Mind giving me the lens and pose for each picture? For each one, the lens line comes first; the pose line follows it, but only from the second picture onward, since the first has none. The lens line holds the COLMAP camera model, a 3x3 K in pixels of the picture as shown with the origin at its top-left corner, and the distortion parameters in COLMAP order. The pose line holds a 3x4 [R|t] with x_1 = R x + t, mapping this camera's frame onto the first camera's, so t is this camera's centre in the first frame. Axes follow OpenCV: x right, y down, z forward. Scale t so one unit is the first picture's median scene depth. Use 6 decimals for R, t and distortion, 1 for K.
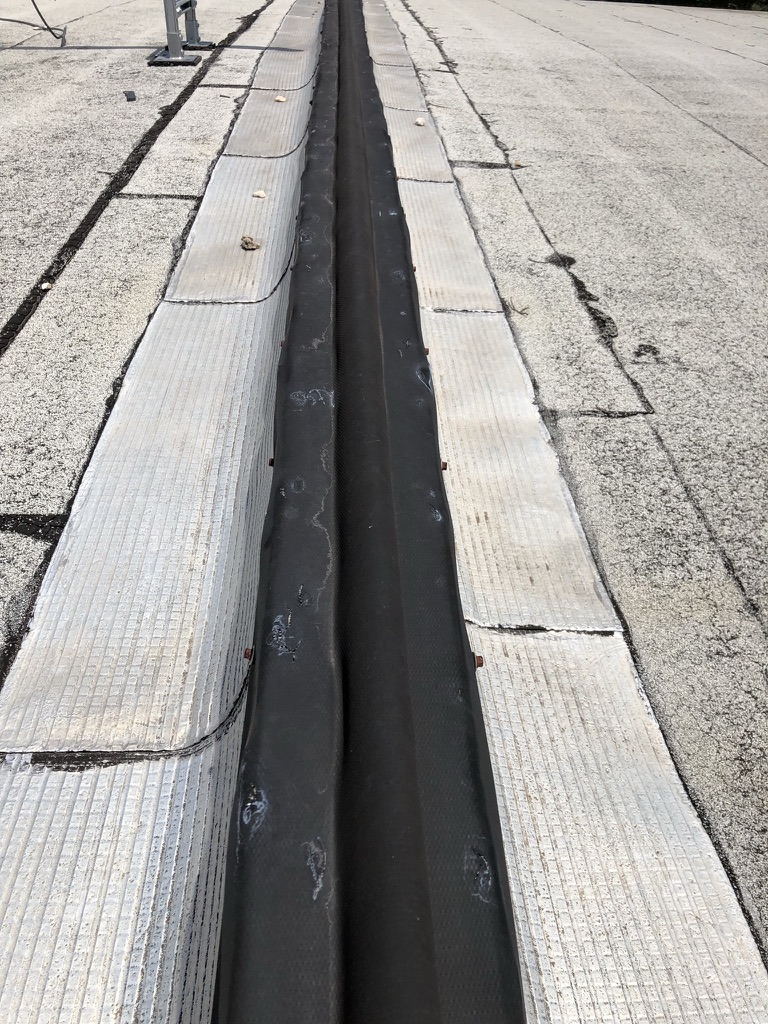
lens RADIAL K [[729.0, 0, 384.0], [0, 729.0, 512.0], [0, 0, 1]] dist [0.045499, -0.060486]
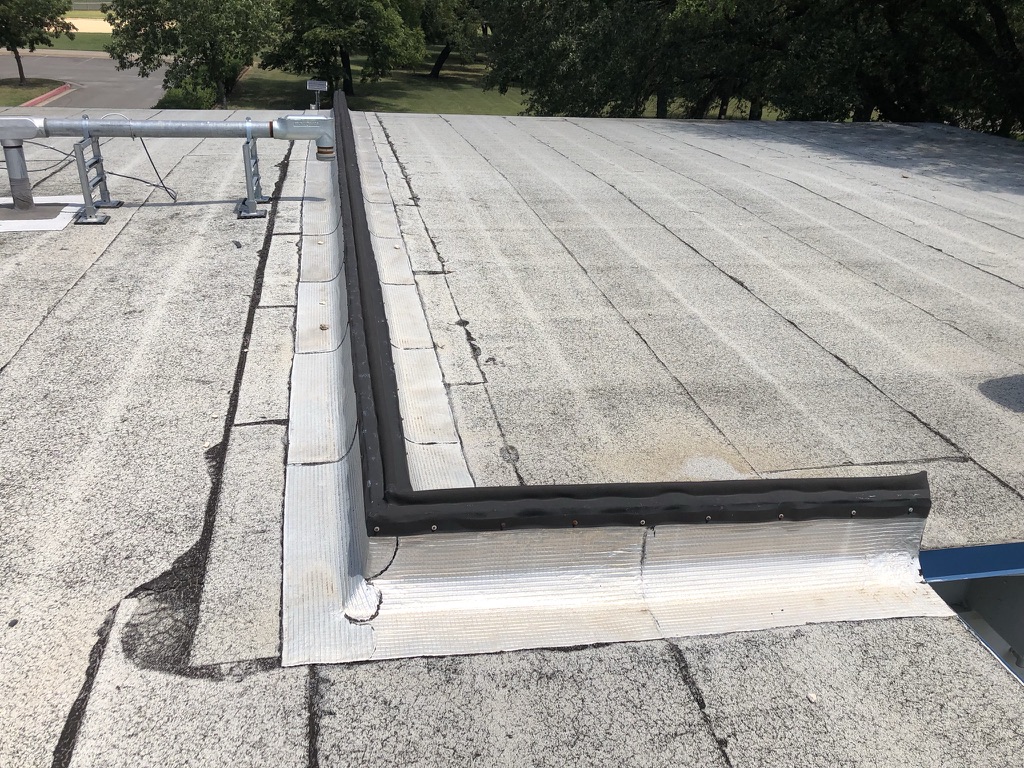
lens RADIAL K [[729.0, 0, 512.0], [0, 729.0, 384.0], [0, 0, 1]] dist [0.045499, -0.060486]
pose [[0.984444, -0.069035, 0.161566, 0.018362], [0.099482, 0.976982, -0.188704, 0.255333], [-0.144820, 0.201842, 0.968652, -1.063149]]
